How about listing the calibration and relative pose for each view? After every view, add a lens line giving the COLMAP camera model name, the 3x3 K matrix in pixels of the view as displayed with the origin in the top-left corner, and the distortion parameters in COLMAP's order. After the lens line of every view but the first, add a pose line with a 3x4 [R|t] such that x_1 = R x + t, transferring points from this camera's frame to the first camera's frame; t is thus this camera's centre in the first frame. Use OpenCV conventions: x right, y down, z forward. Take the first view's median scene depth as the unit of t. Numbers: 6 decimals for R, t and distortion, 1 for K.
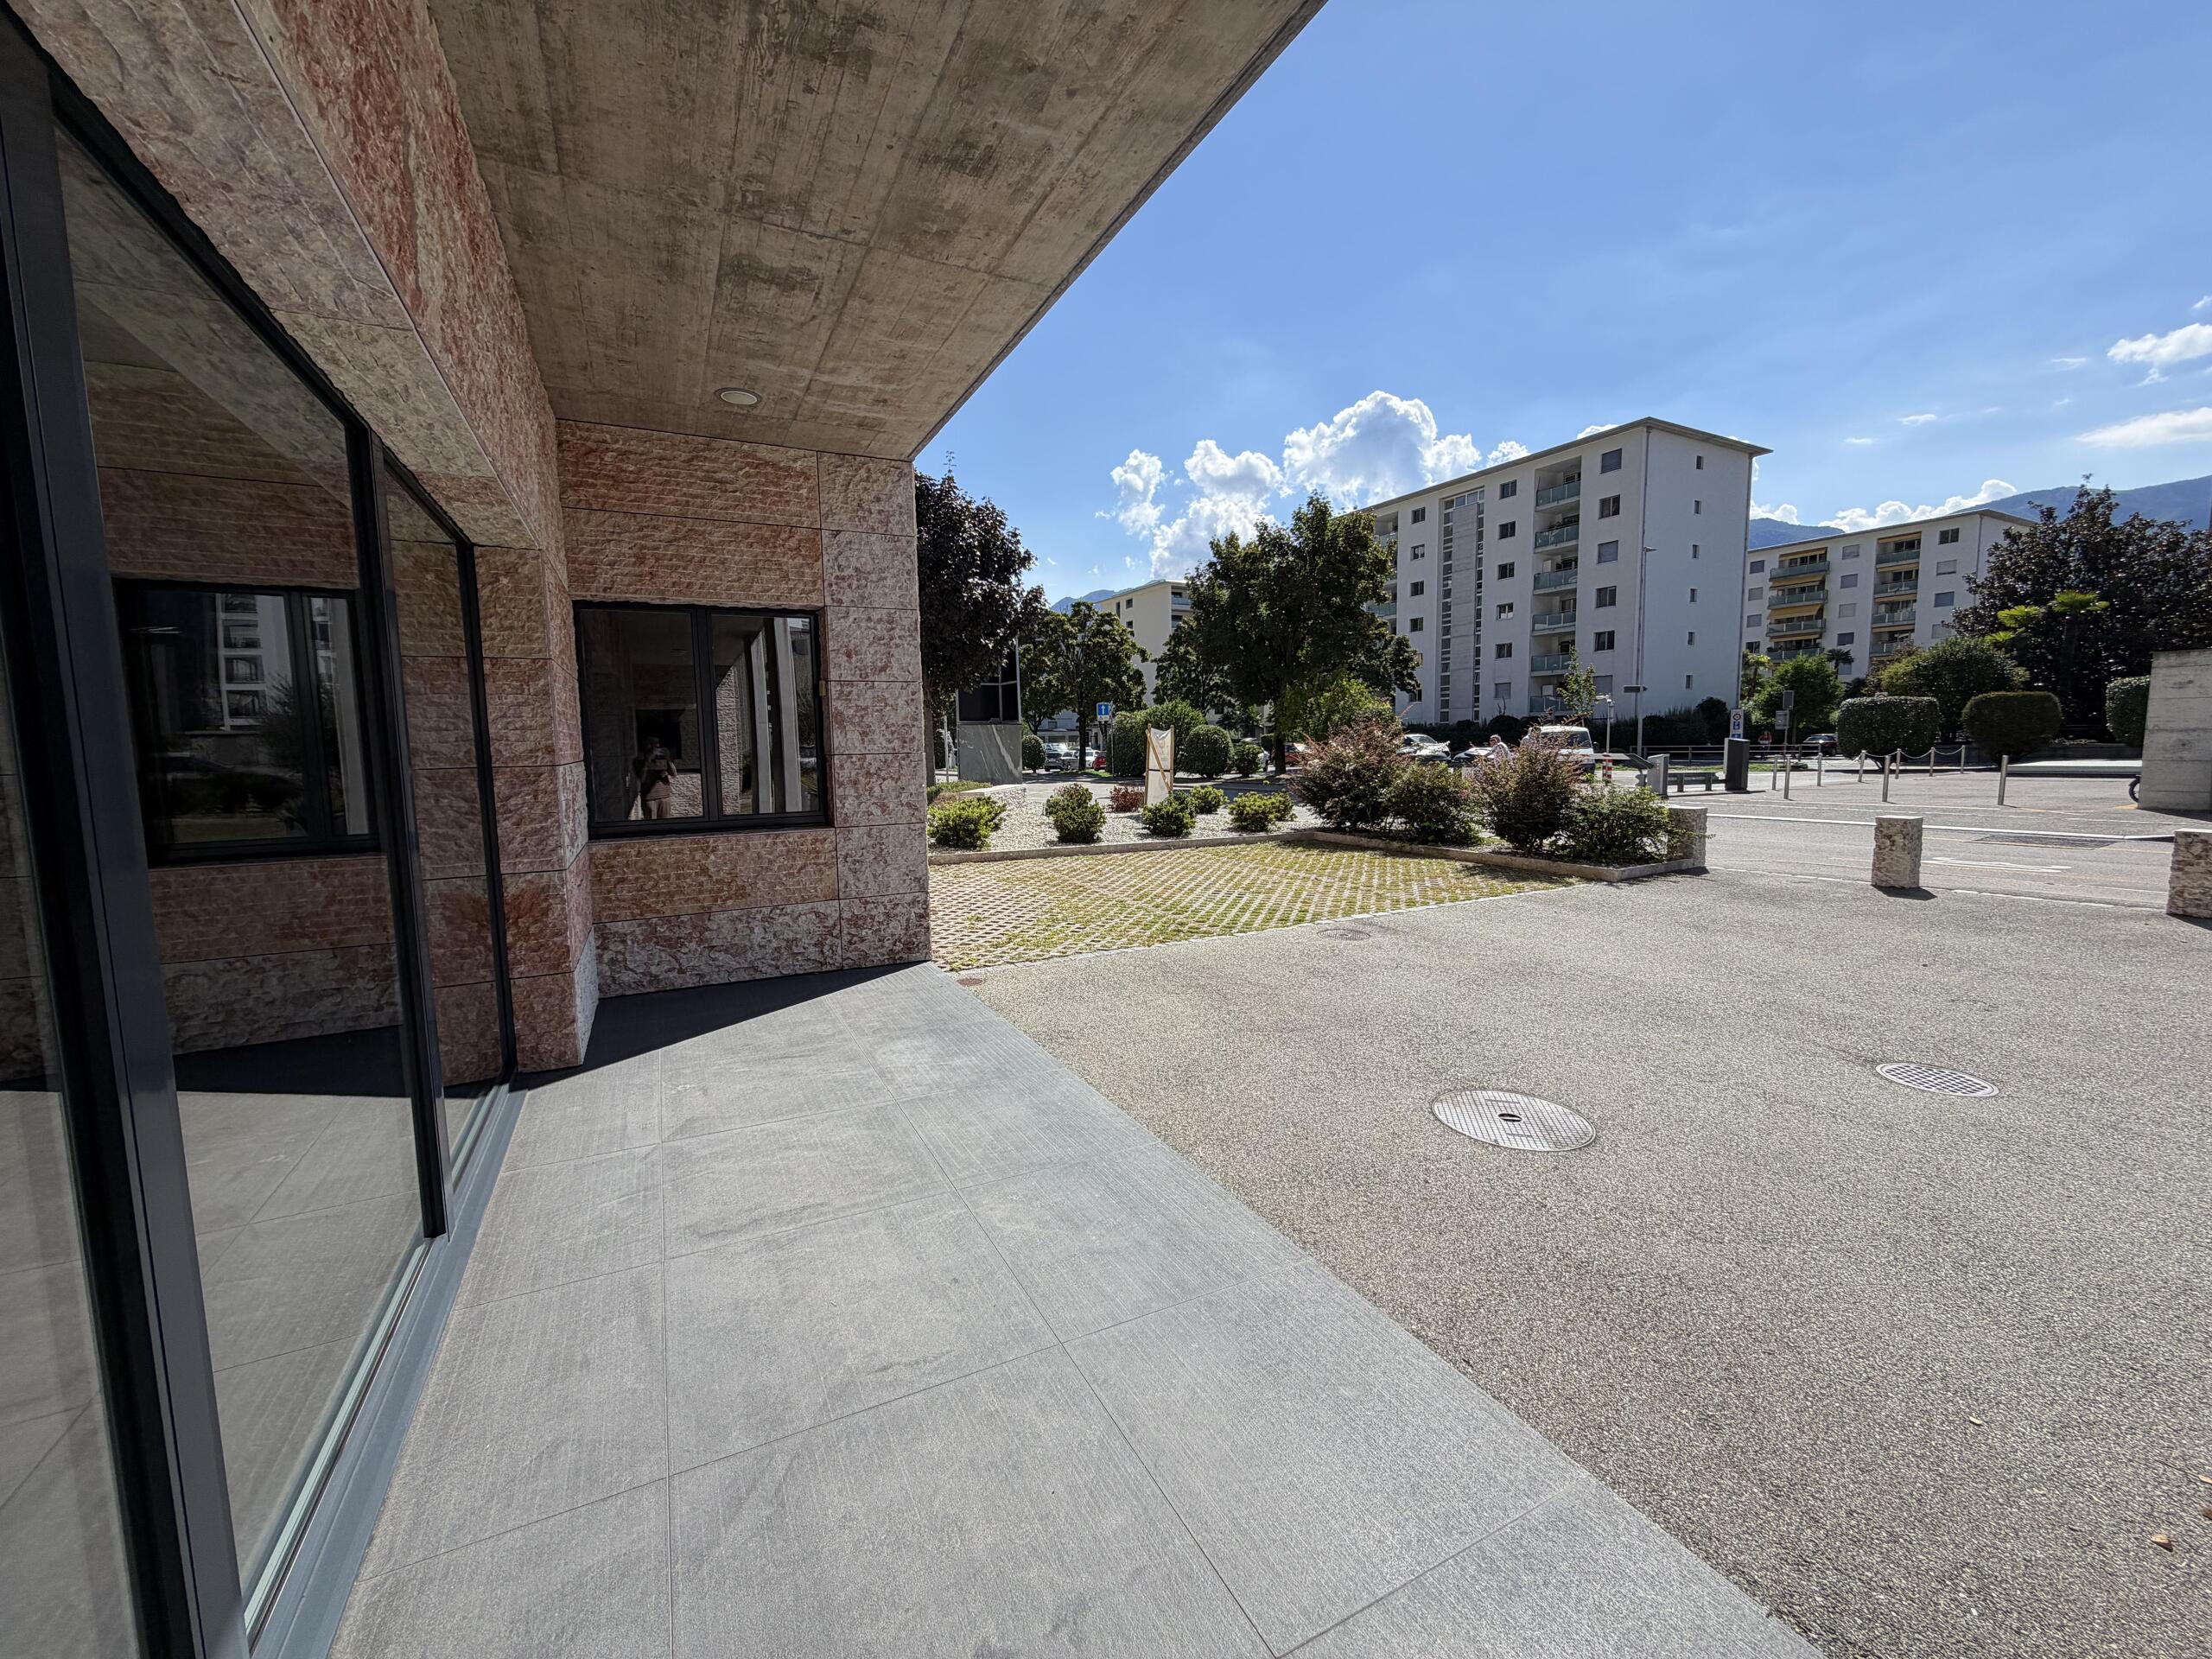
lens RADIAL K [[885.0, 0, 1090.8], [0, 885.0, 824.9], [0, 0, 1]] dist [0.000861, 0.001399]
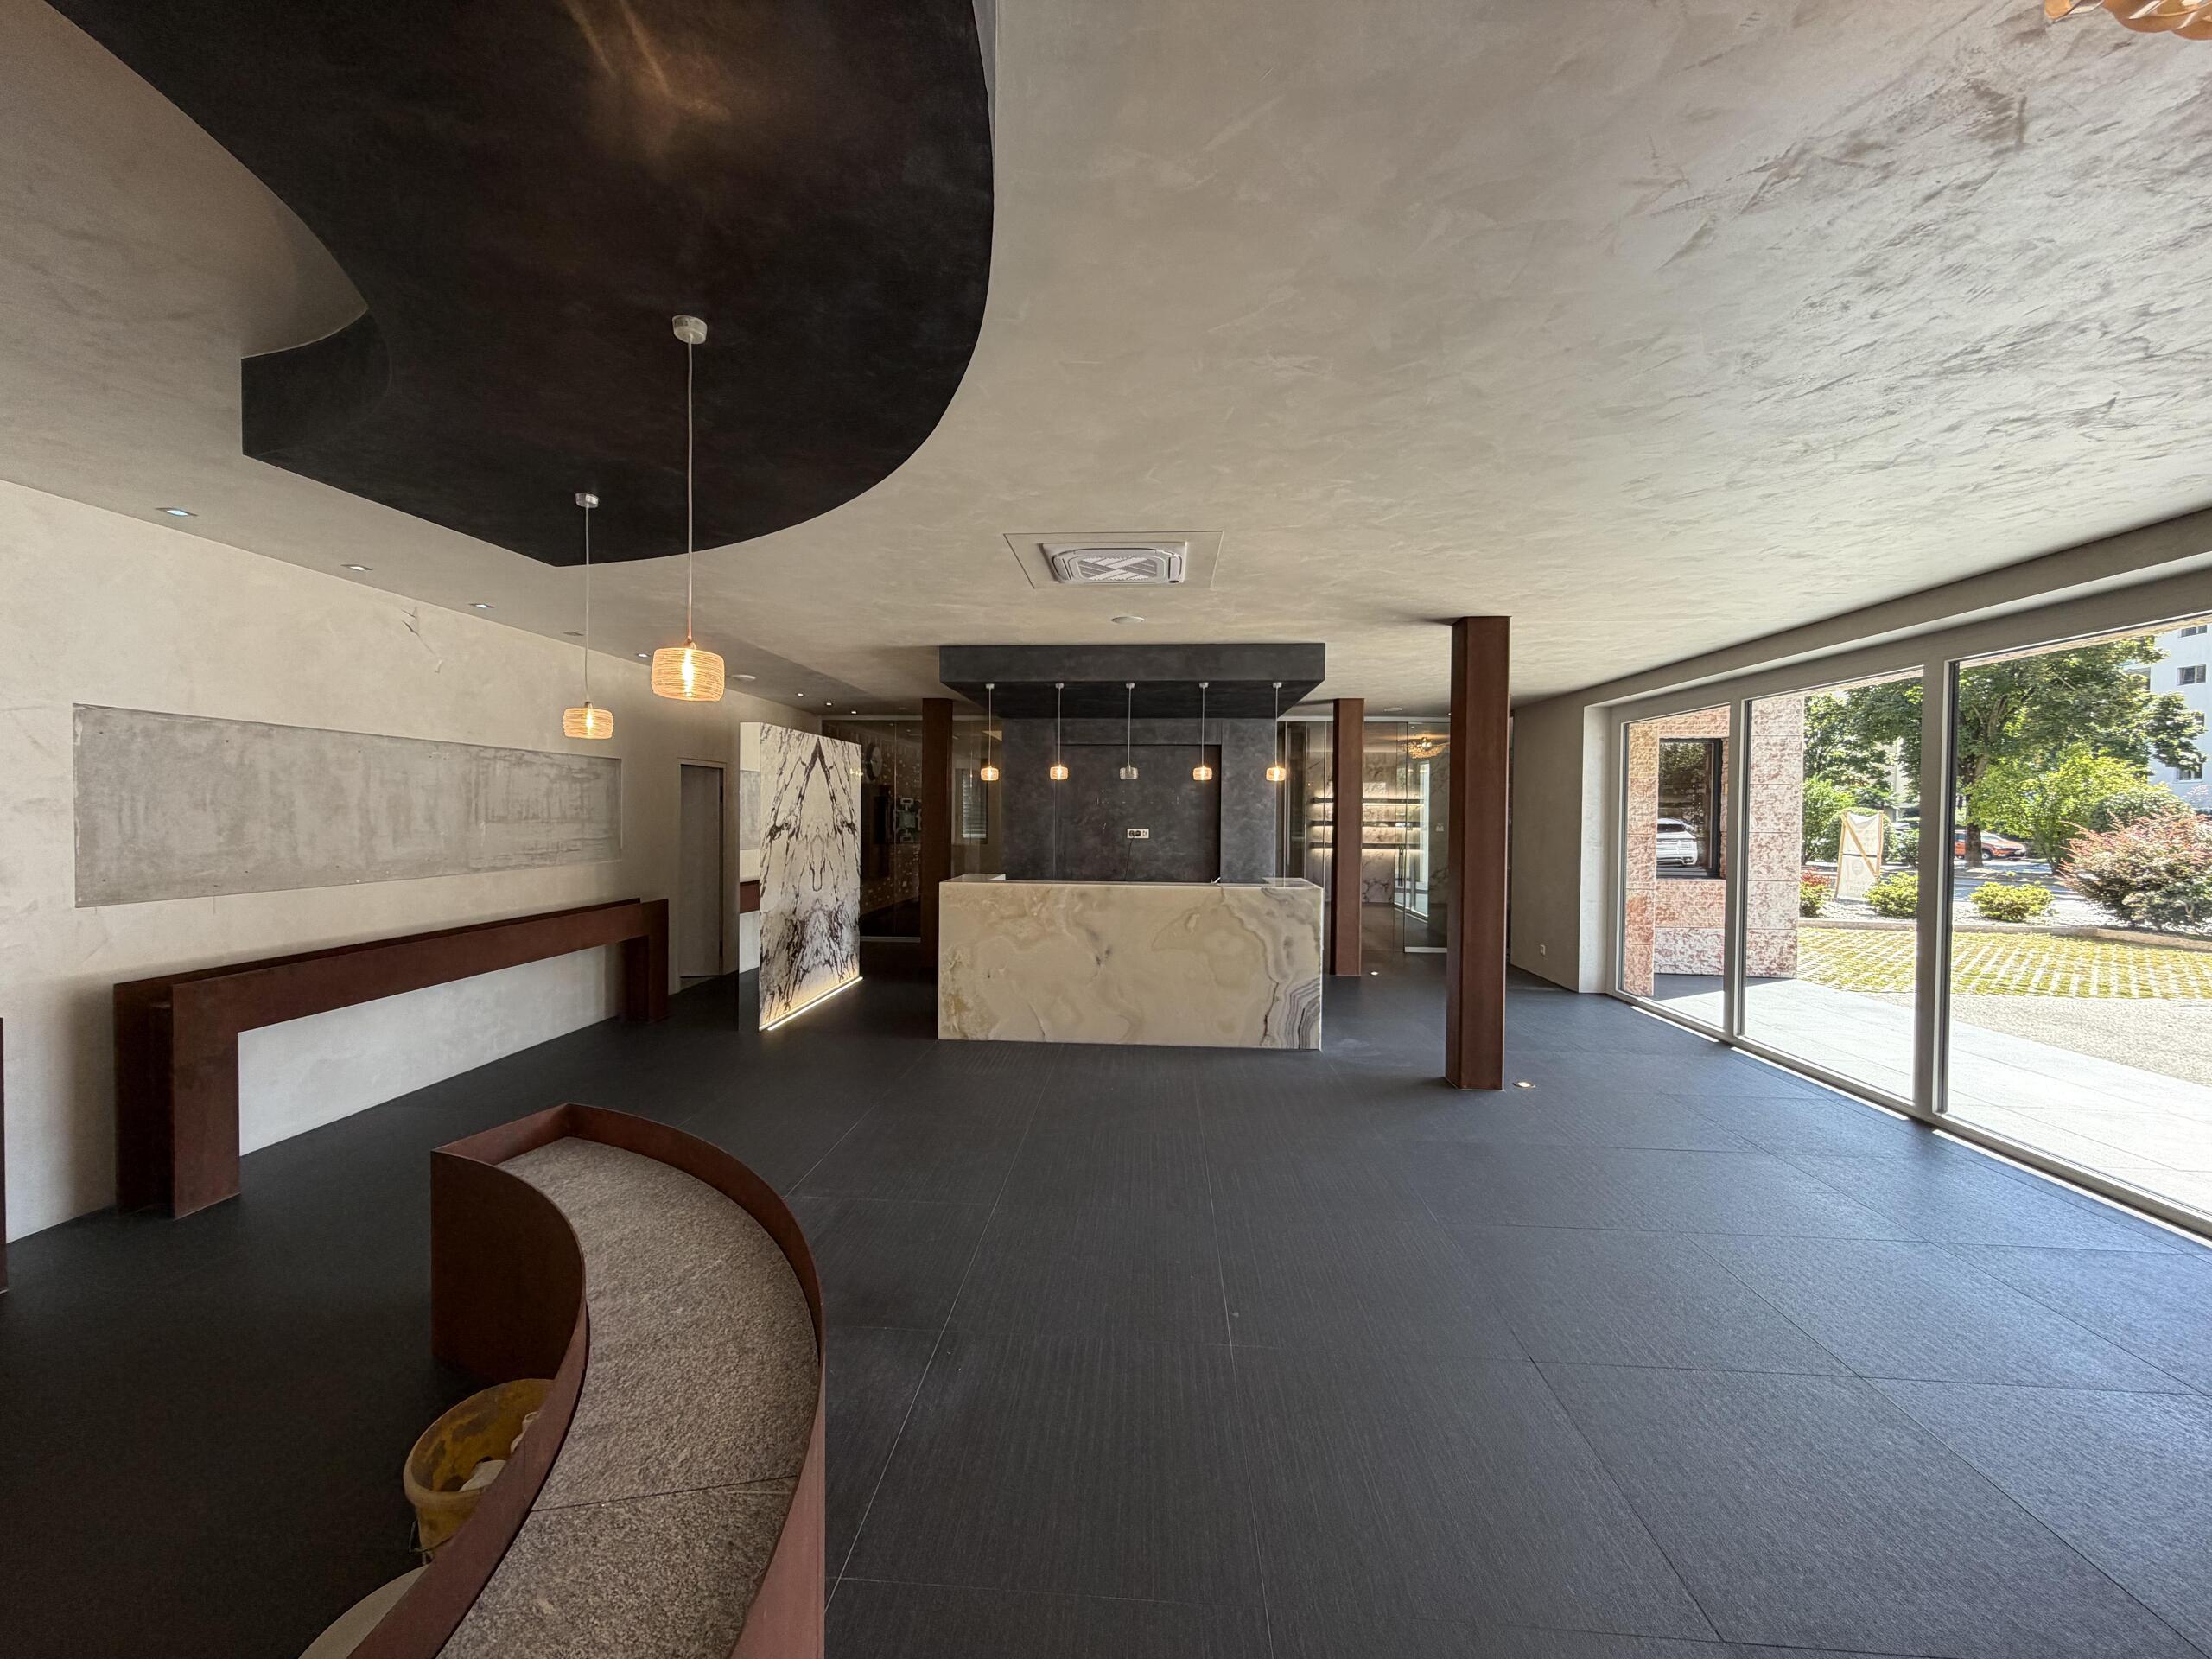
lens RADIAL K [[885.0, 0, 1097.7], [0, 885.0, 828.2], [0, 0, 1]] dist [0.000861, 0.001399]
pose [[0.863865, 0.036424, -0.502405, -0.187835], [-0.074099, 0.995721, -0.055221, 0.031355], [0.498244, 0.084931, 0.862867, -0.341522]]
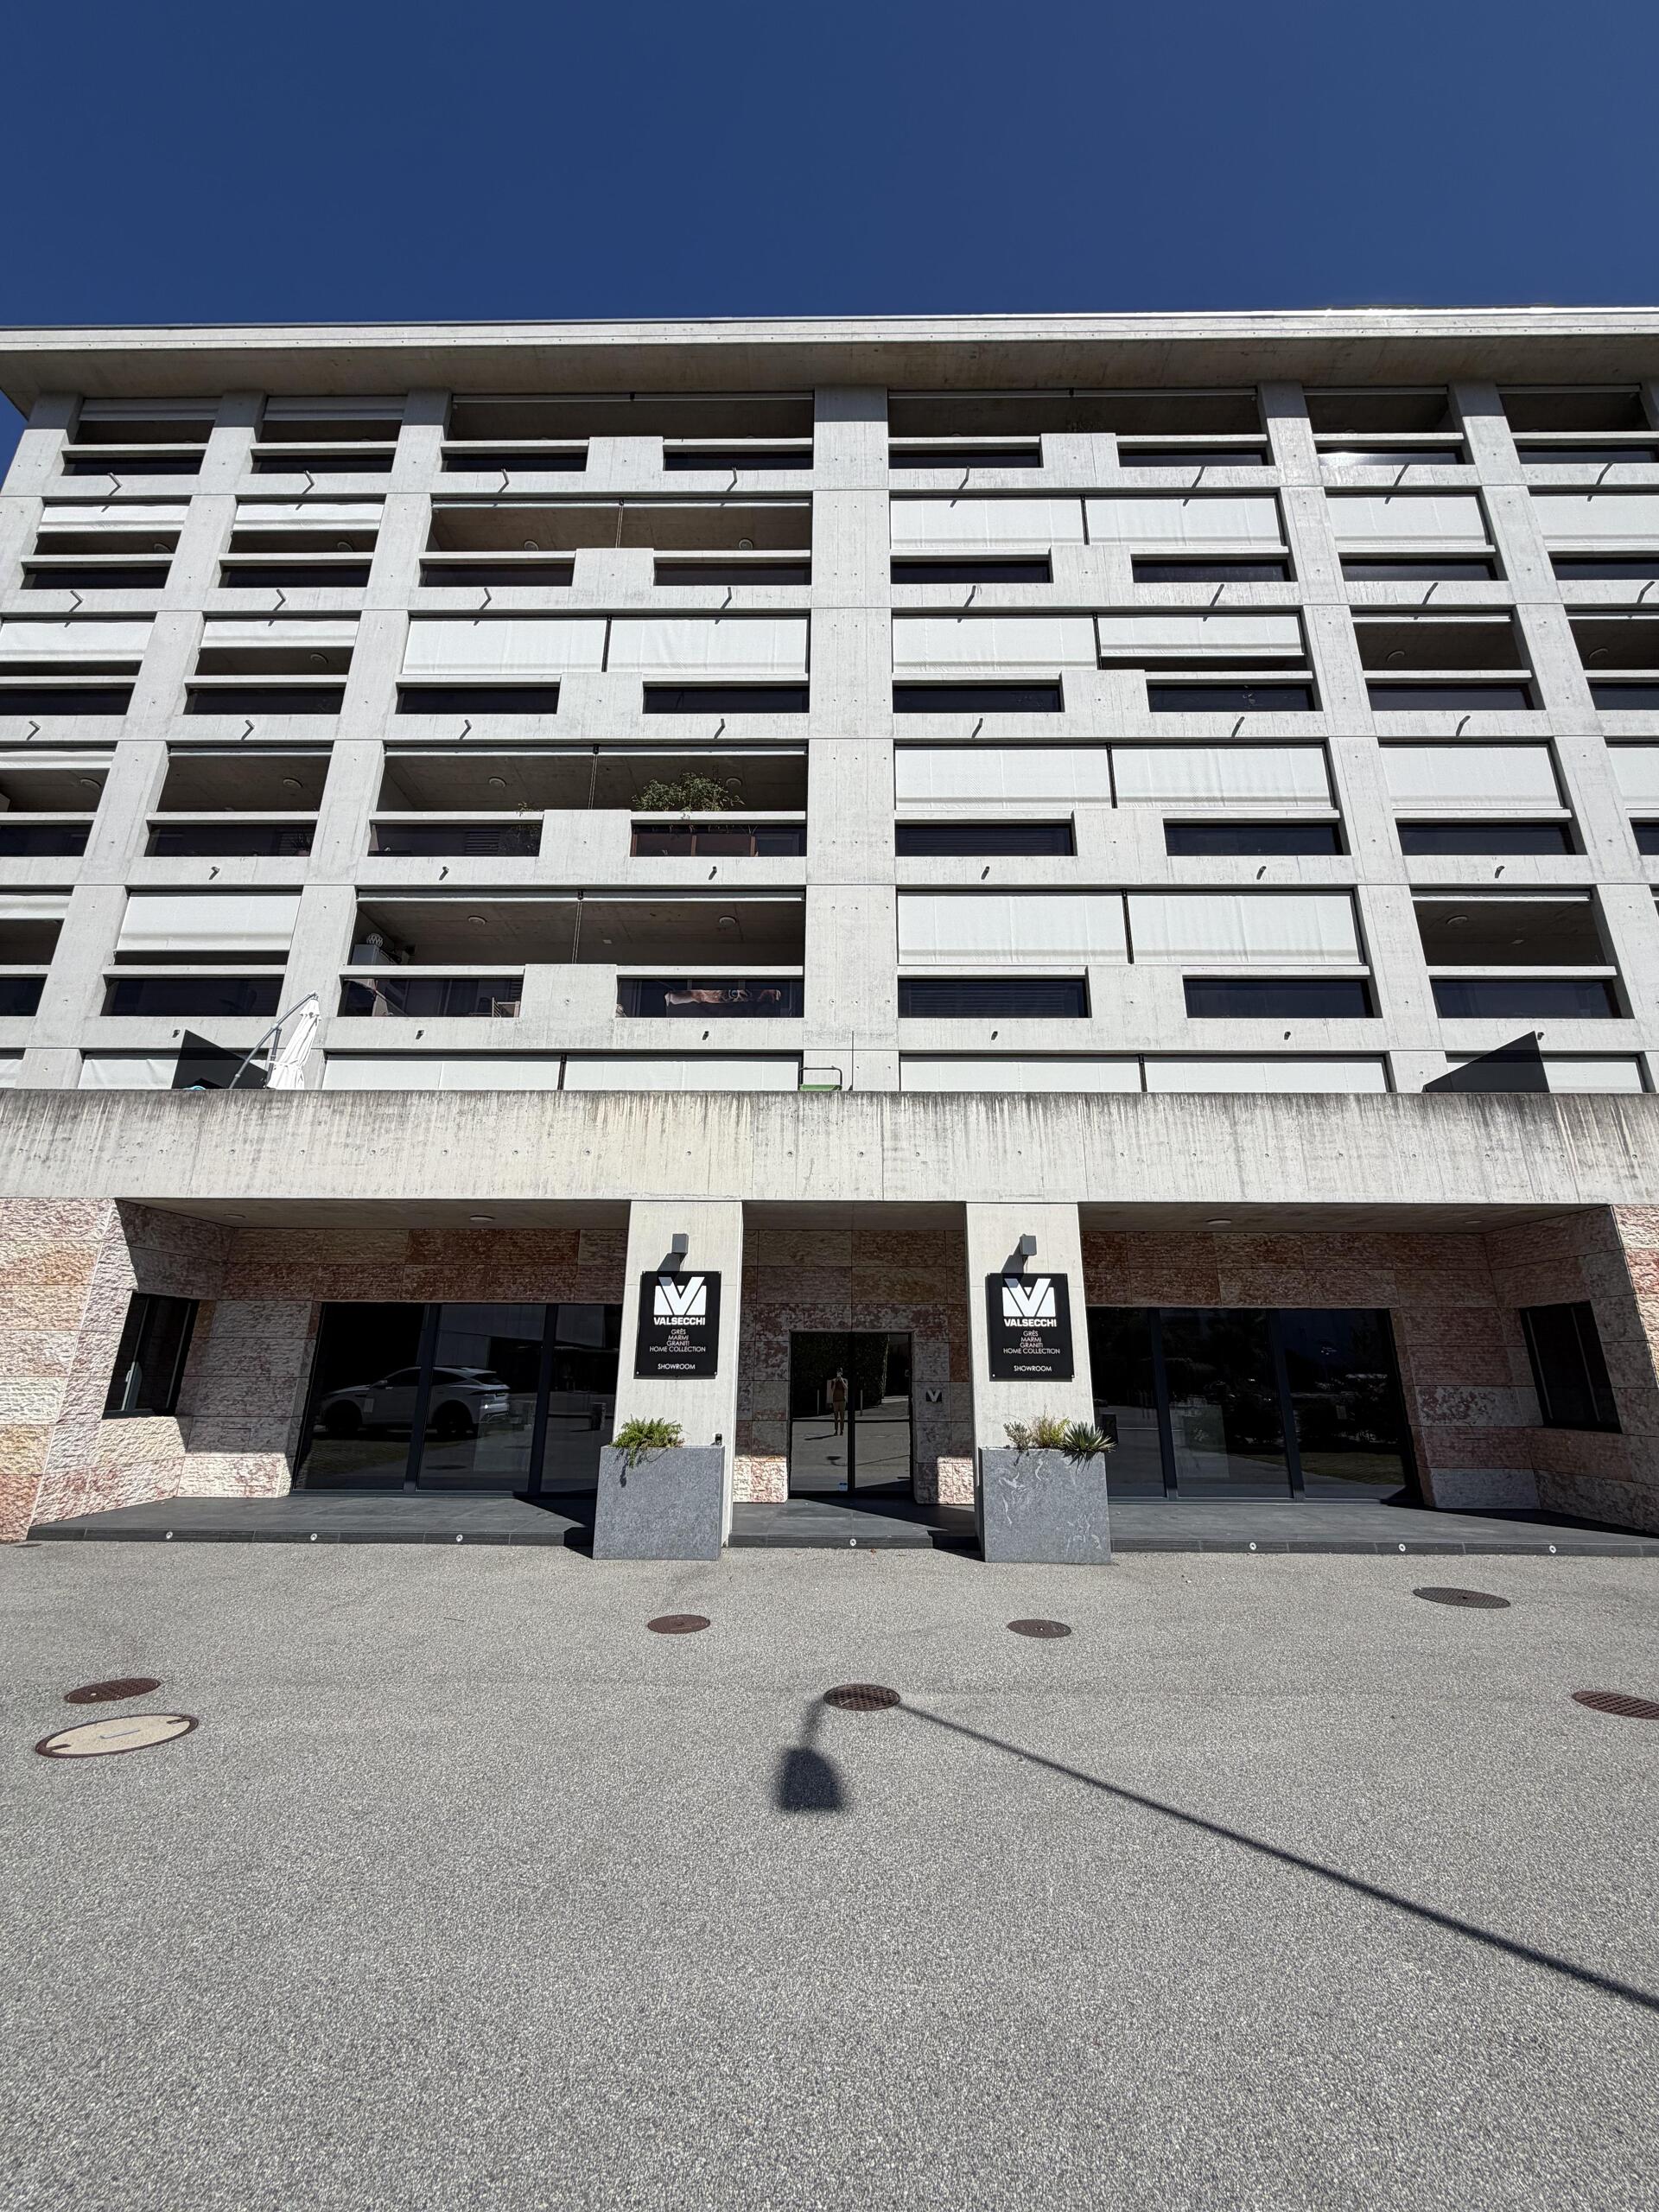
lens RADIAL K [[885.0, 0, 830.8], [0, 885.0, 1105.3], [0, 0, 1]] dist [0.000861, 0.001399]
pose [[-0.455068, -0.250868, -0.854388, 0.773336], [-0.082463, 0.967244, -0.240083, -0.028438], [0.886630, -0.038799, -0.460849, 0.191504]]
